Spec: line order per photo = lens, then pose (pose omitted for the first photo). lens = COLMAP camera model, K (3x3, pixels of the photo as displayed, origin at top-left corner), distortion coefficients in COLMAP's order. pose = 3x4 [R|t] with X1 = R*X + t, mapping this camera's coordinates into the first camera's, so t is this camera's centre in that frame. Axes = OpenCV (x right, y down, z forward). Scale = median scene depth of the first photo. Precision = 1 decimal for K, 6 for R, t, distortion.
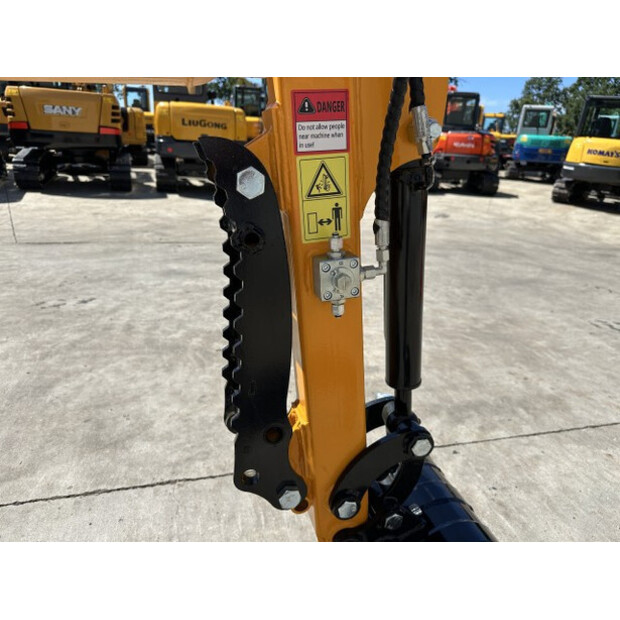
lens RADIAL K [[445.1, 0, 312.6], [0, 445.1, 310.7], [0, 0, 1]] dist [0.000150, -0.008131]
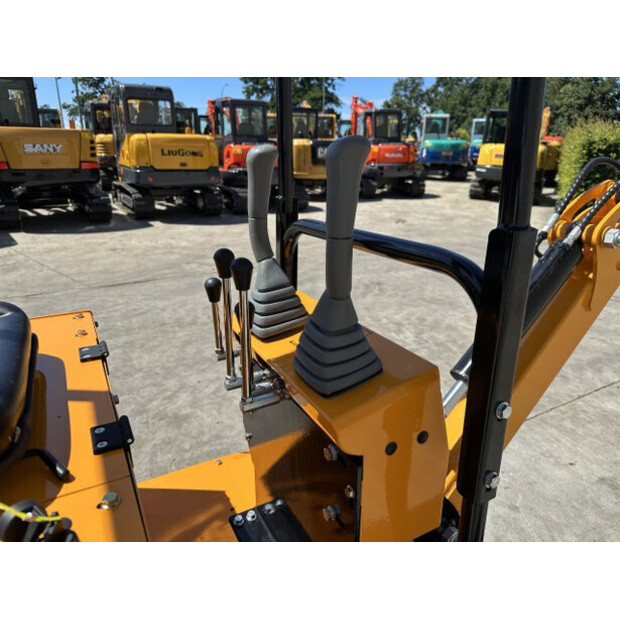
lens RADIAL K [[441.0, 0, 306.4], [0, 441.0, 303.8], [0, 0, 1]] dist [0.039132, -0.055120]
pose [[0.970181, -0.123488, 0.208567, -0.184161], [0.127095, 0.991883, -0.003928, -0.021325], [-0.206388, 0.030319, 0.978000, -0.061040]]
